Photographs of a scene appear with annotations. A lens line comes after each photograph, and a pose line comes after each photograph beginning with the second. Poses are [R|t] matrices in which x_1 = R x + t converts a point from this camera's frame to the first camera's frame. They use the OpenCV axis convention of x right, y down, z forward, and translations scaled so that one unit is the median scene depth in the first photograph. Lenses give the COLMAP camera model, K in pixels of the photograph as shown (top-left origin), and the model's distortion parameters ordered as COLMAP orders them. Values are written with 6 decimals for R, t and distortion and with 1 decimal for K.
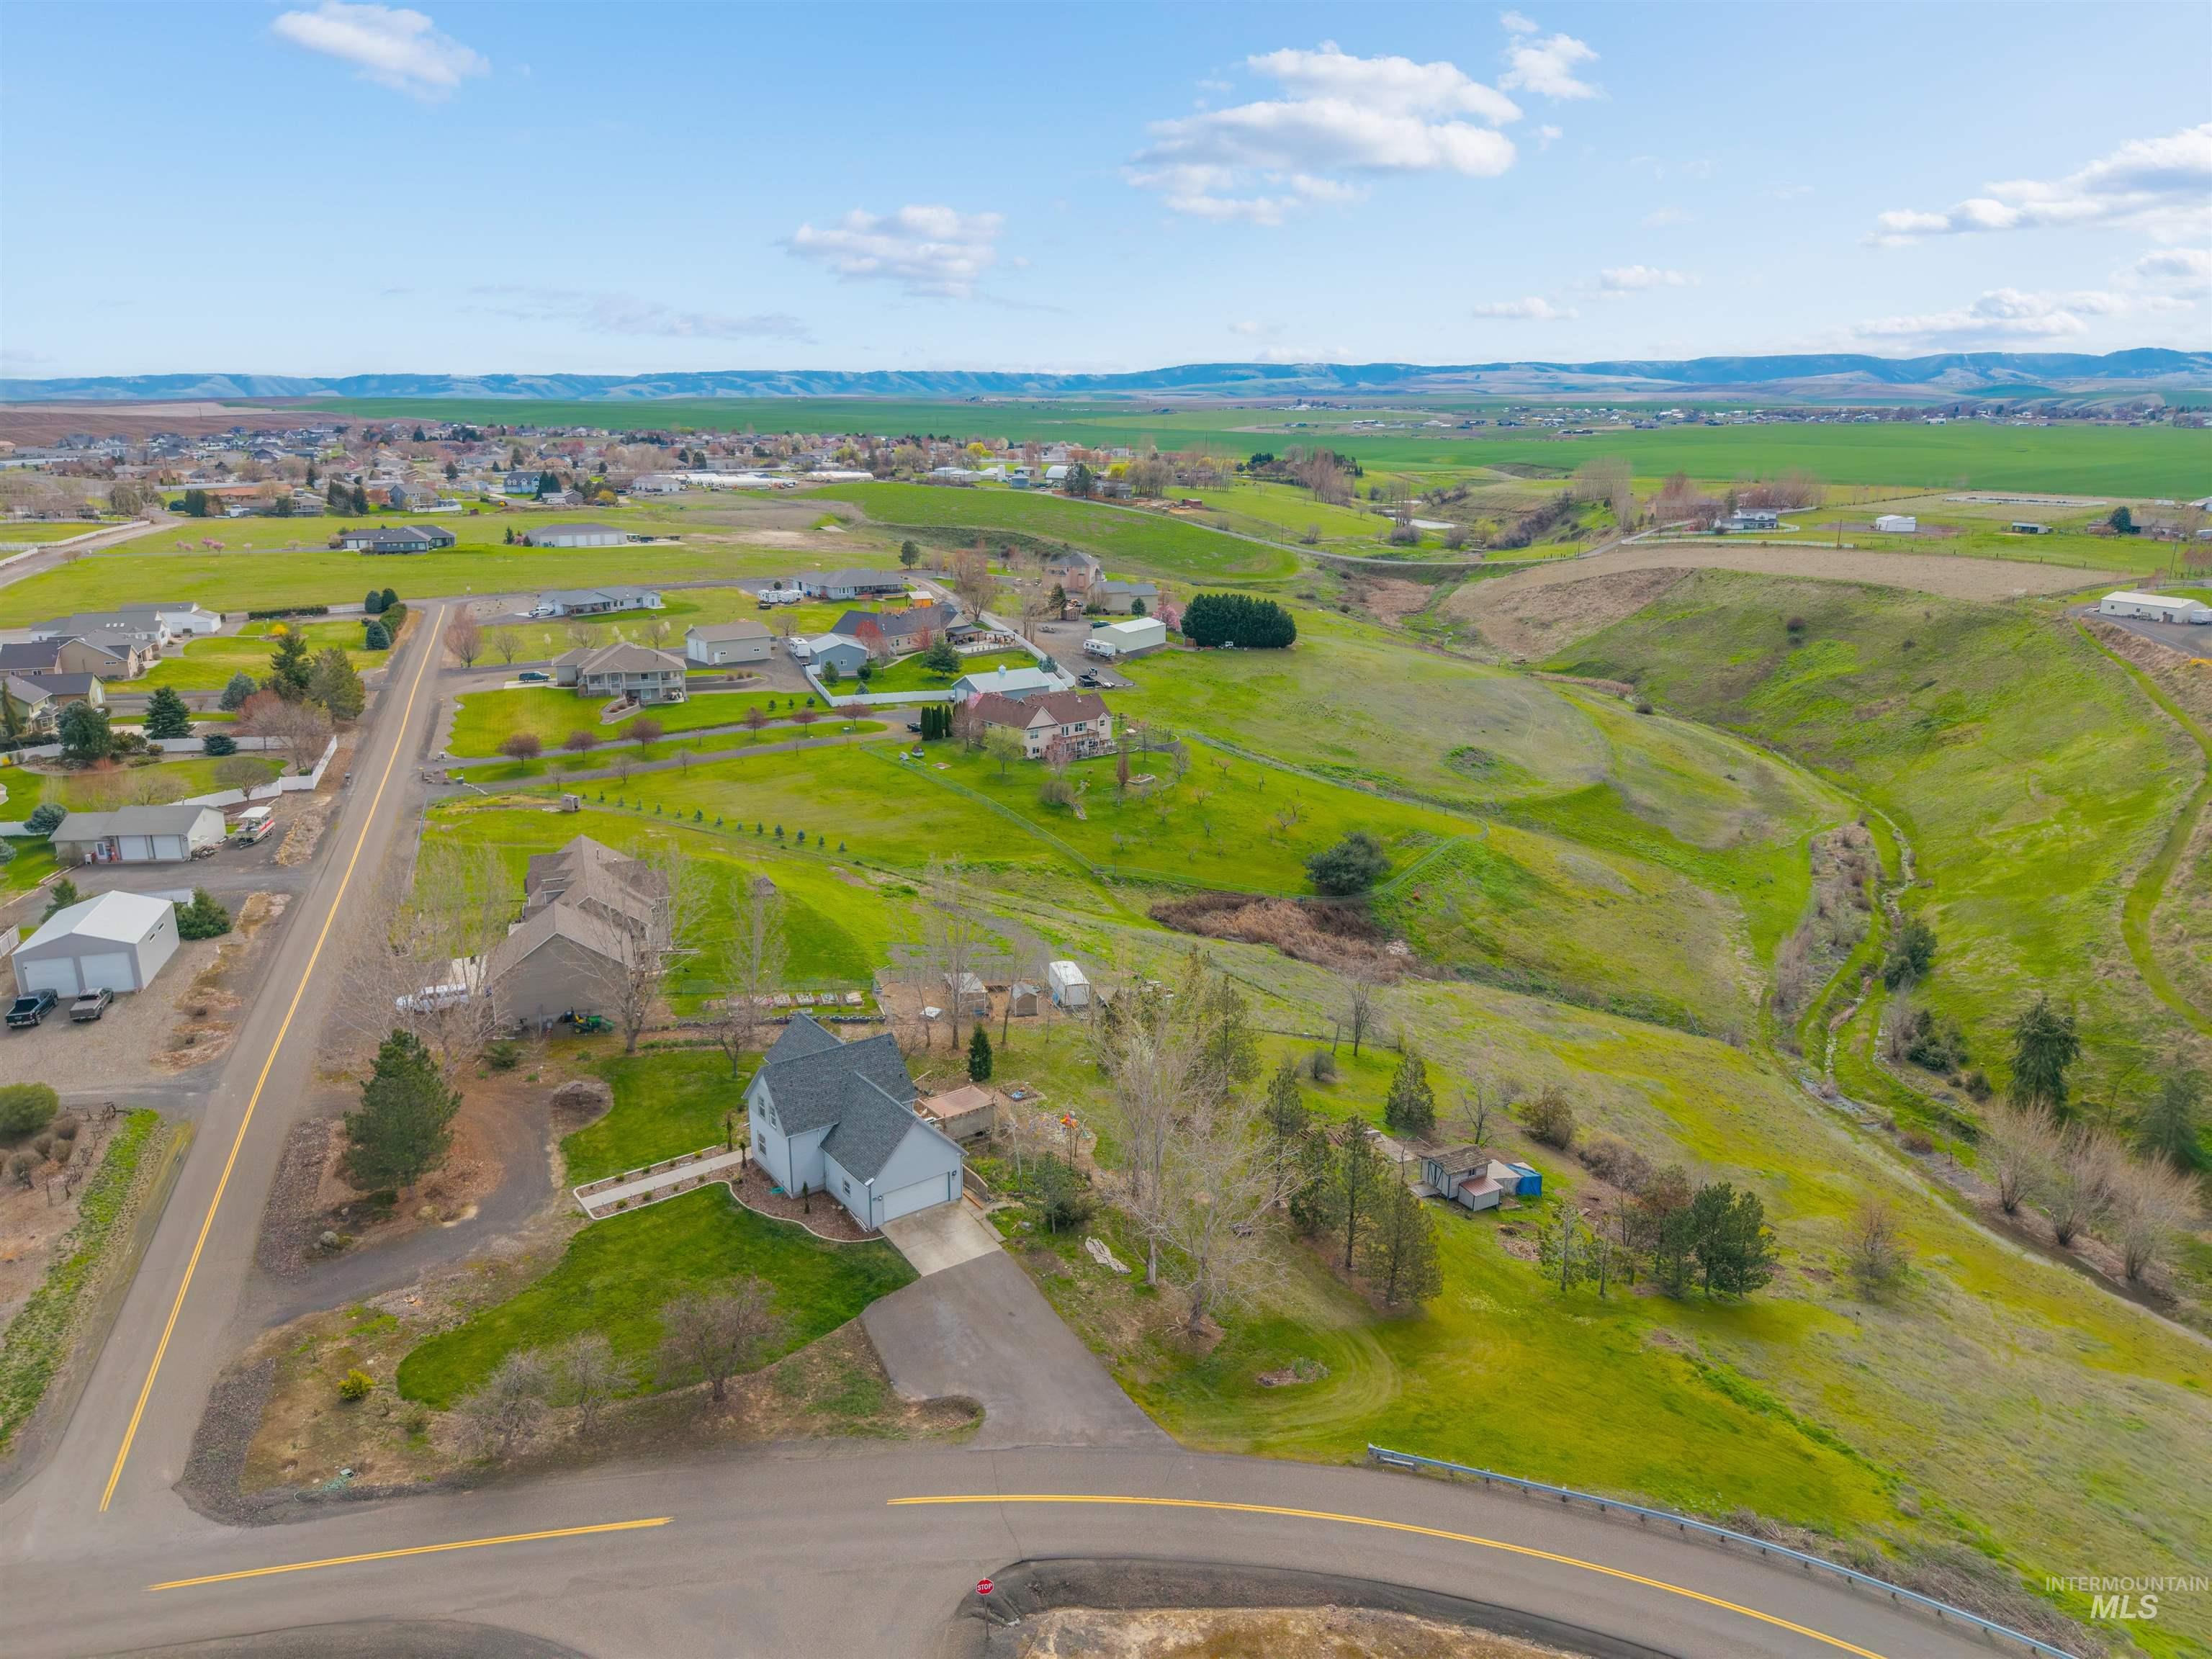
lens RADIAL K [[1488.7, 0, 1103.4], [0, 1488.7, 830.9], [0, 0, 1]] dist [0.022233, -0.020407]
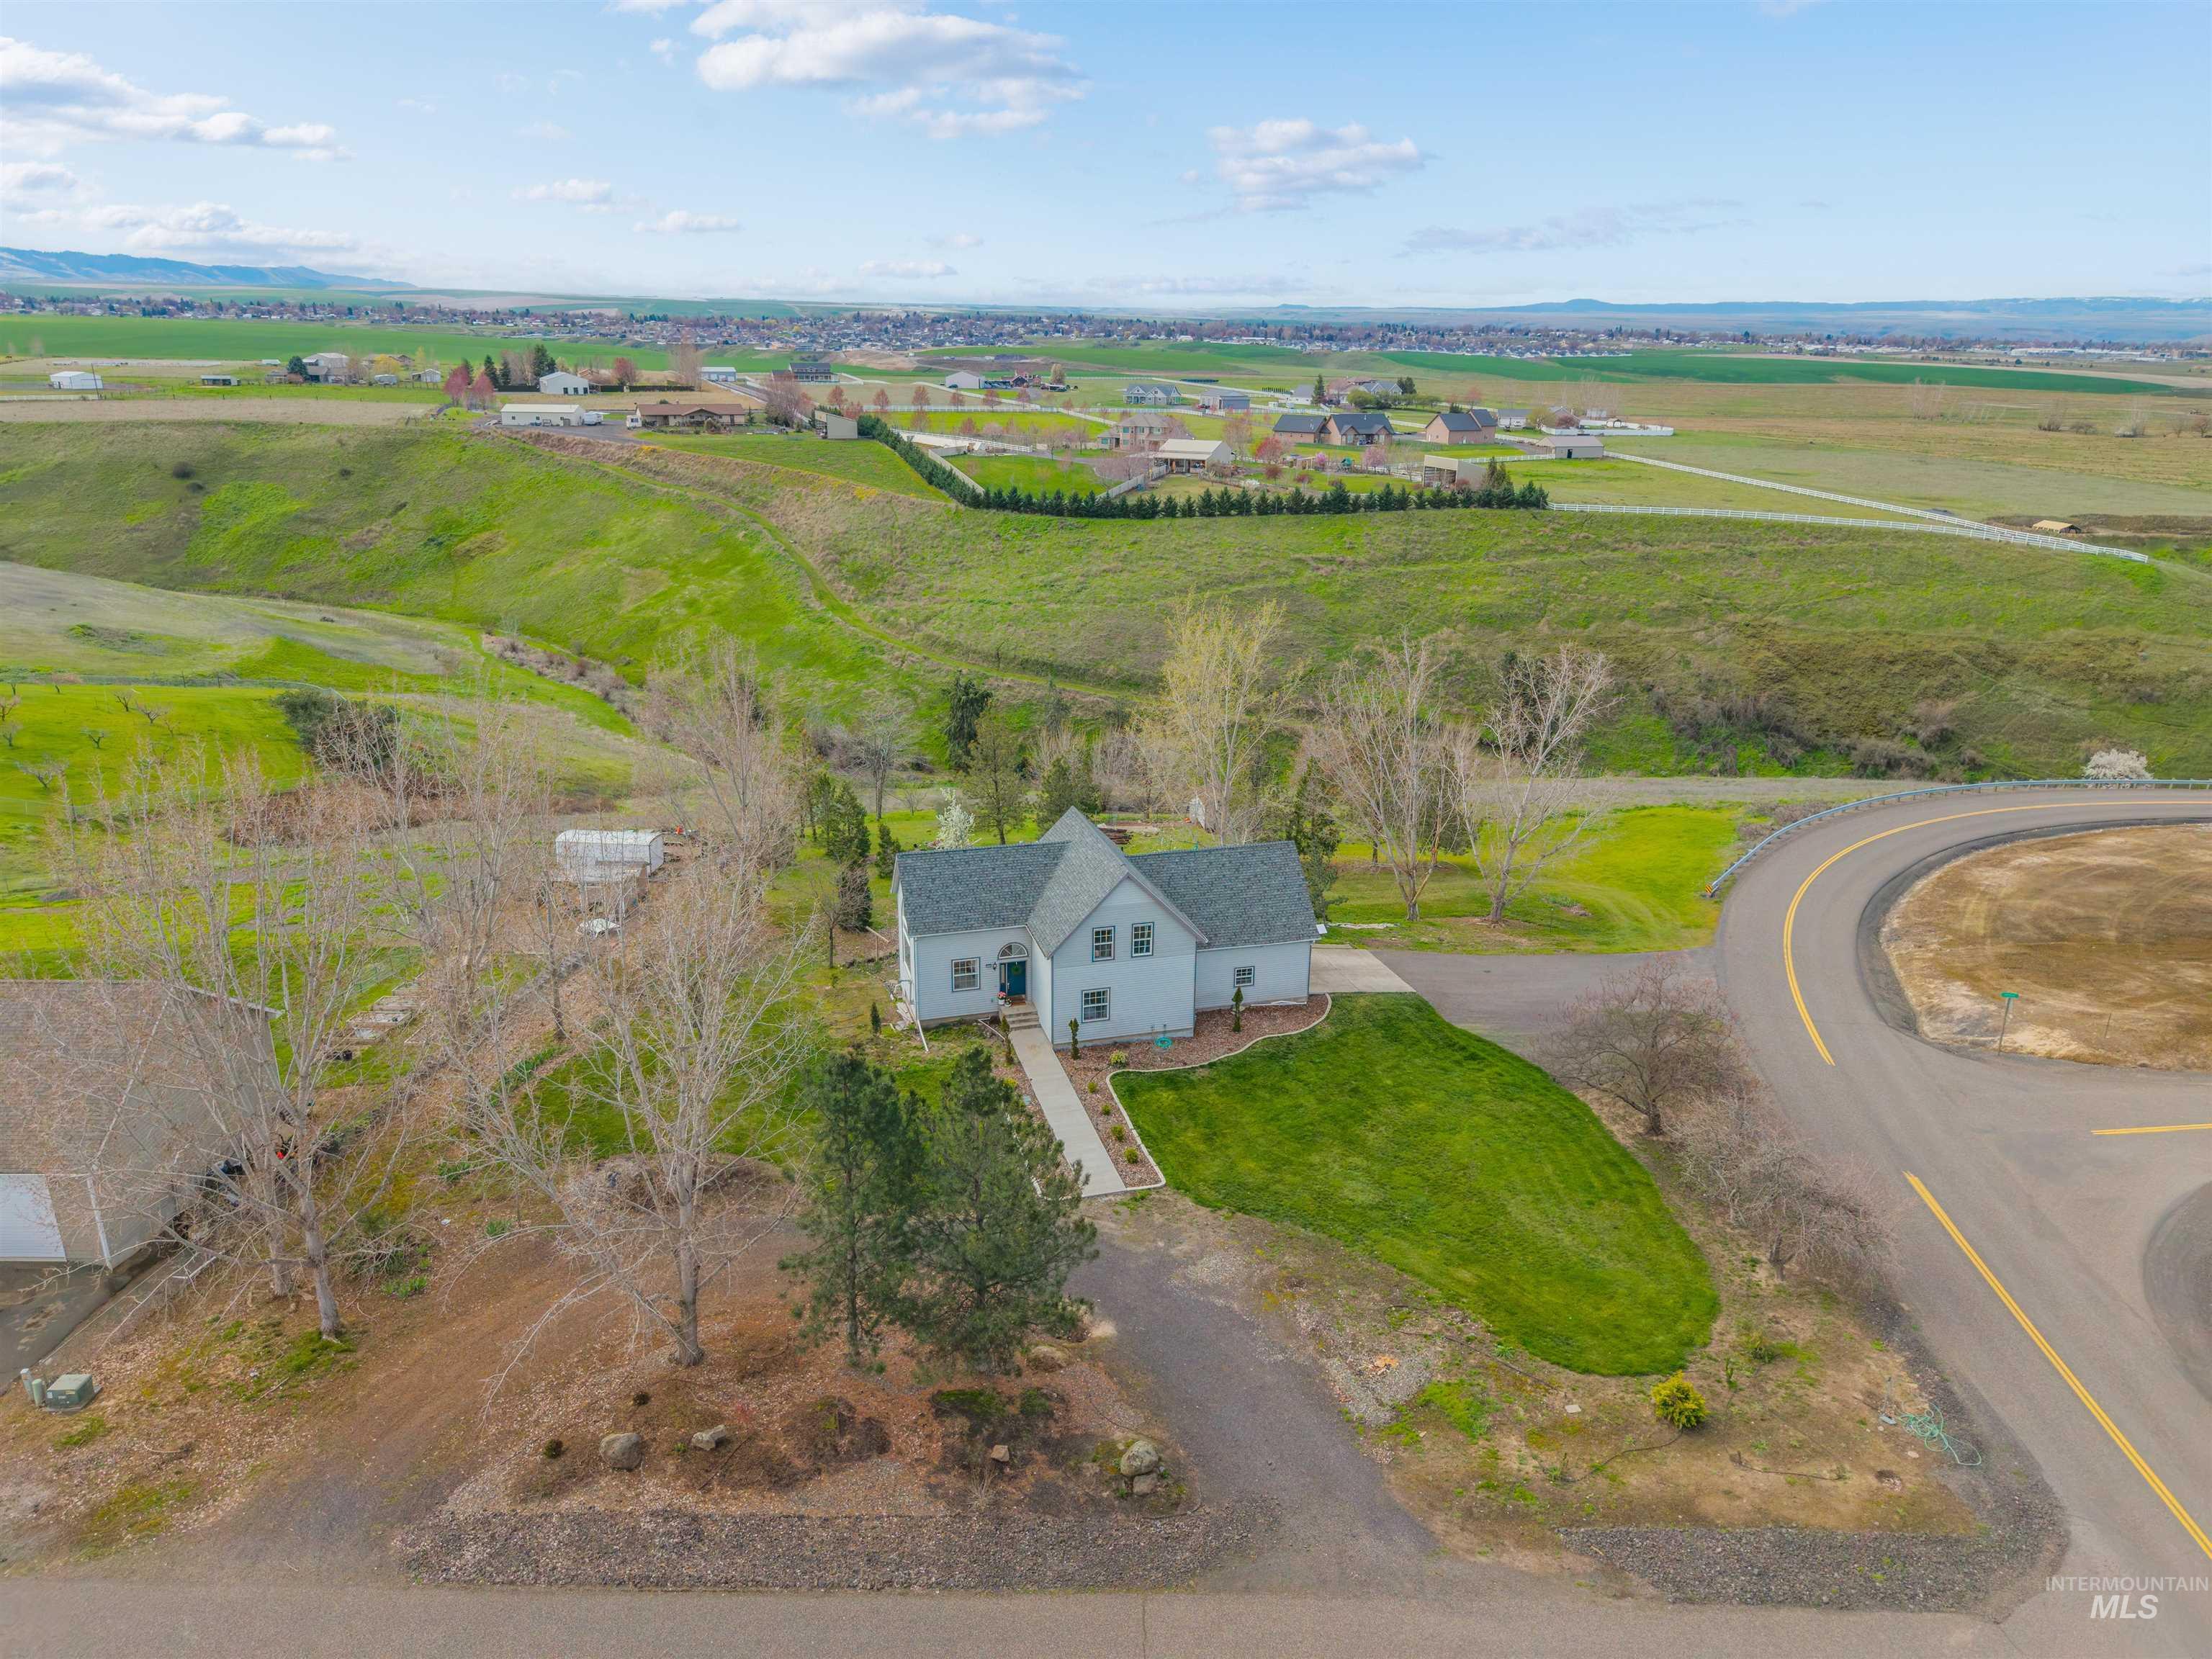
lens RADIAL K [[1488.7, 0, 1115.1], [0, 1488.7, 847.9], [0, 0, 1]] dist [0.022233, -0.020407]
pose [[0.335981, -0.302312, 0.892034, -0.225133], [0.239891, 0.943322, 0.229340, 0.000277], [-0.910807, 0.136937, 0.389460, 0.213111]]
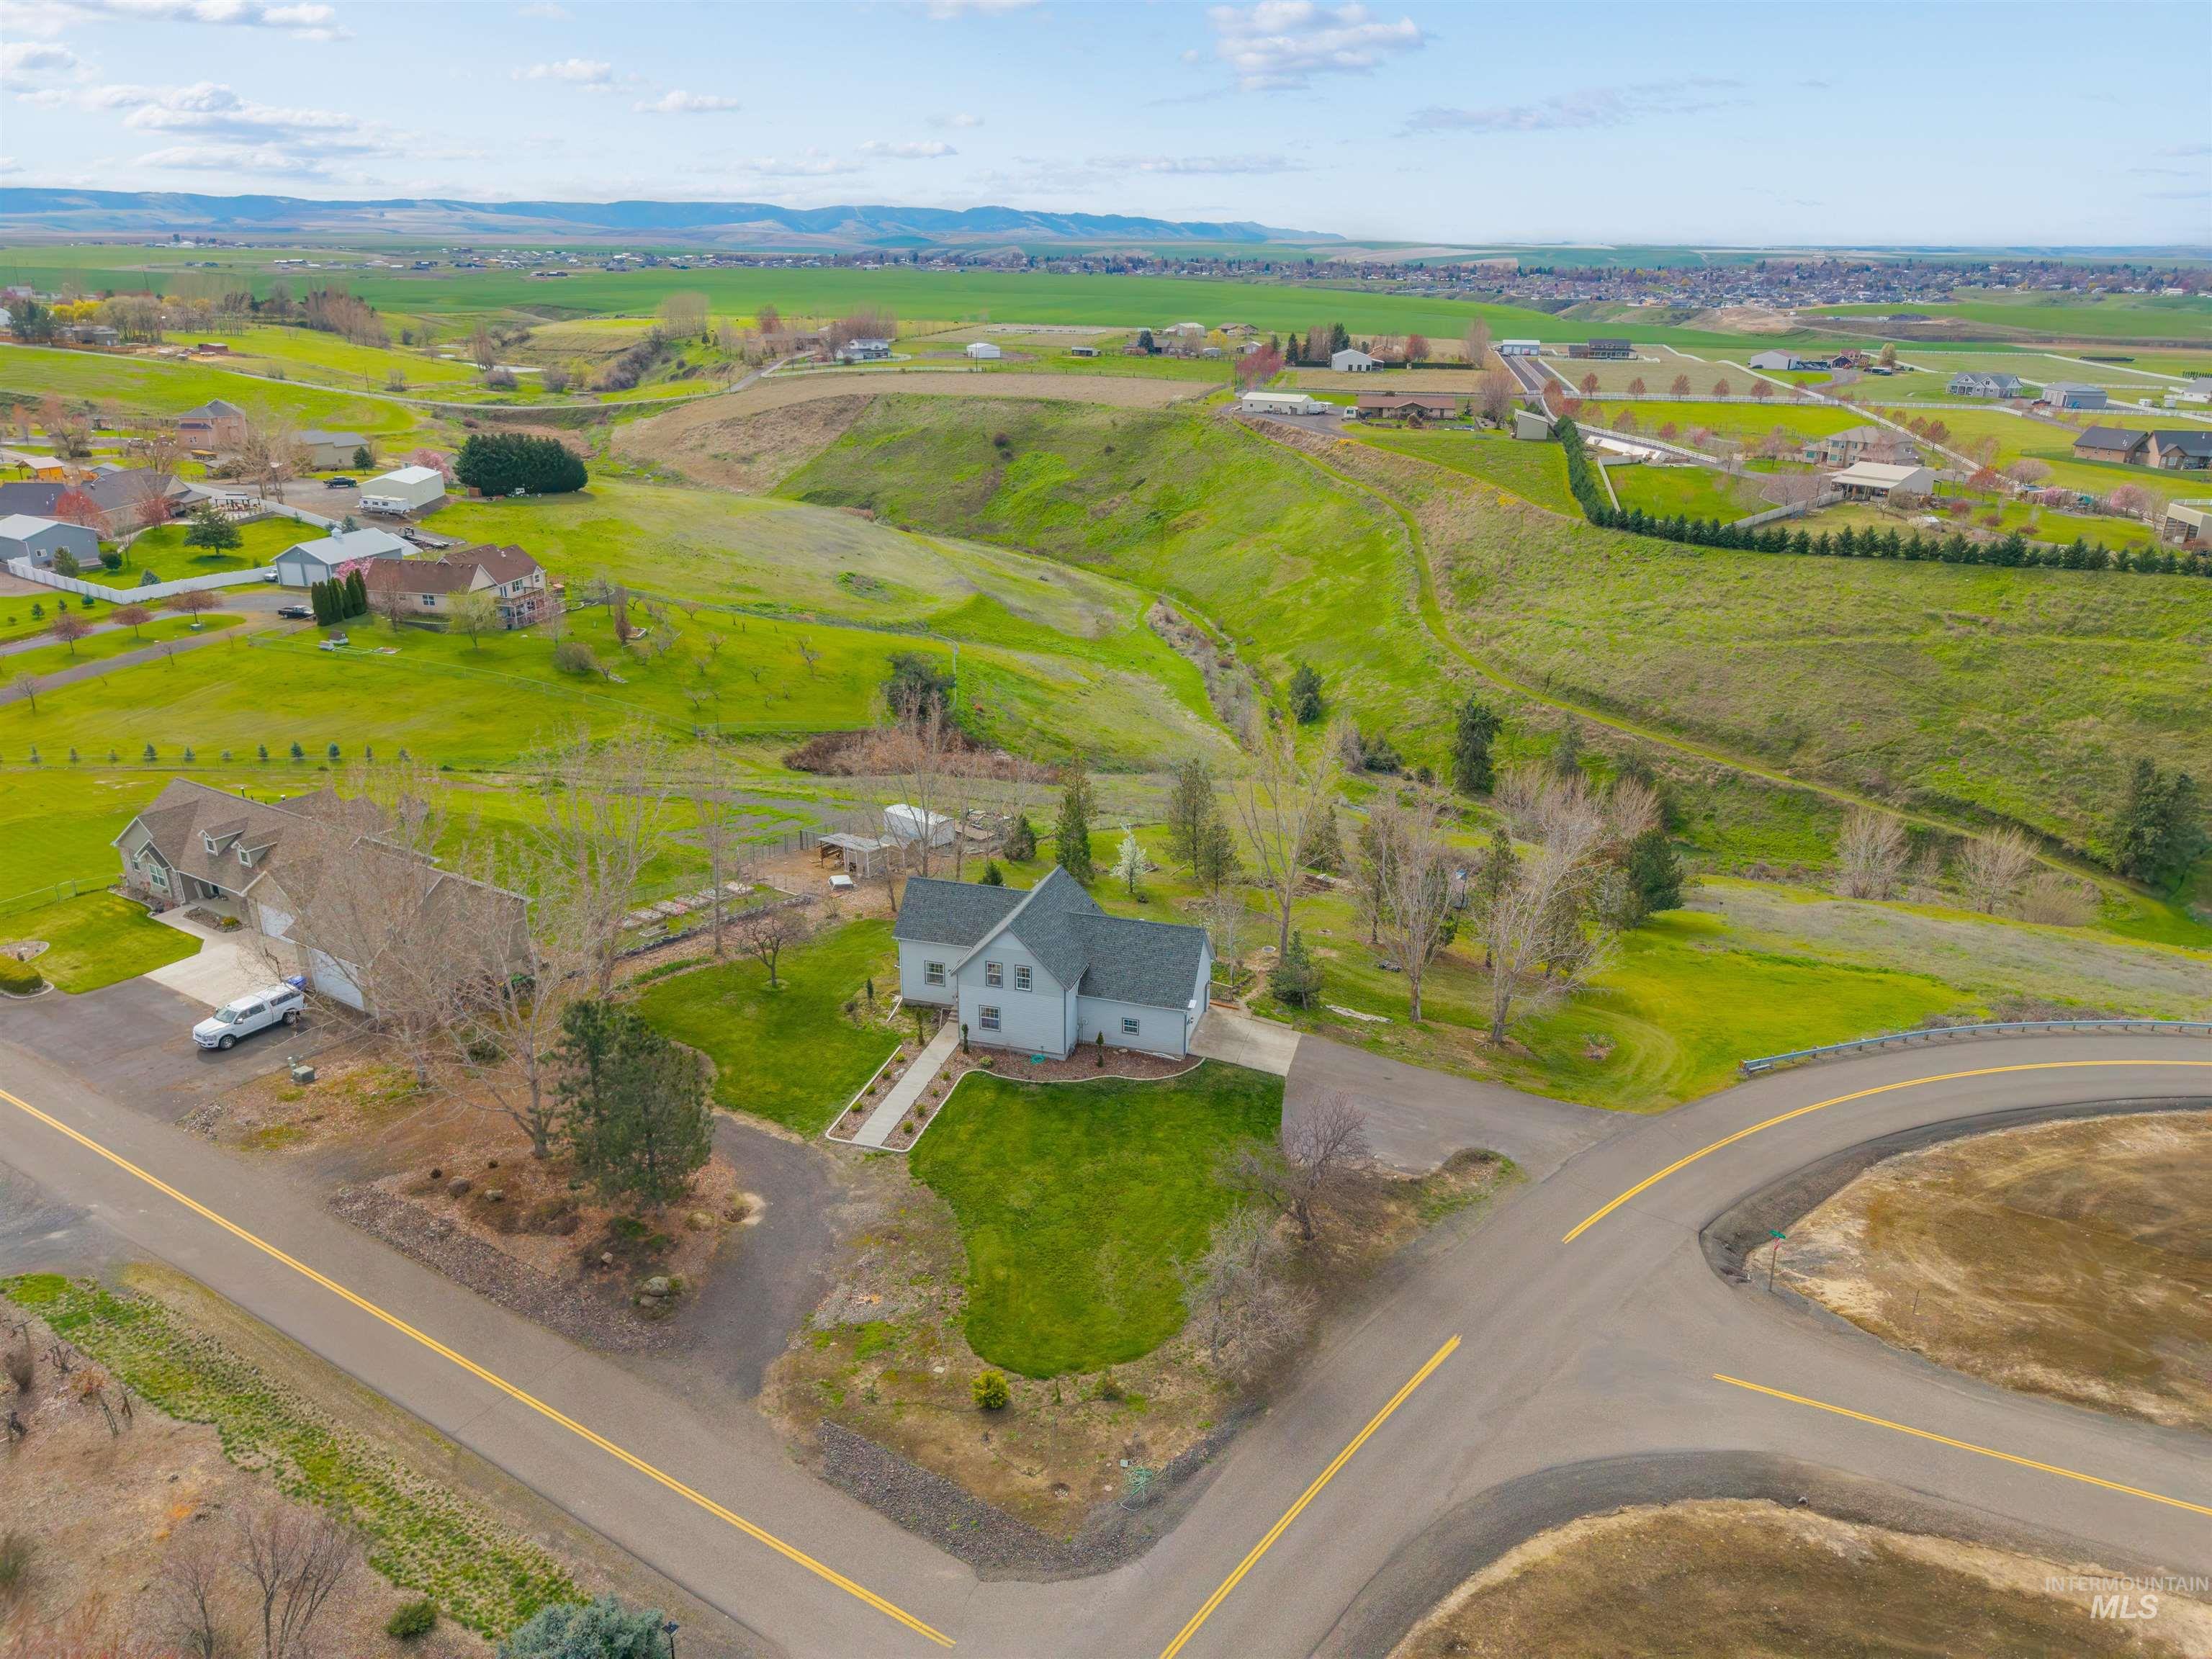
lens RADIAL K [[1488.7, 0, 1106.0], [0, 1488.7, 849.4], [0, 0, 1]] dist [0.022233, -0.020407]
pose [[0.787193, -0.217257, 0.577171, -0.187624], [0.156872, 0.975649, 0.153295, -0.001428], [-0.596421, -0.030131, 0.802106, 0.081336]]
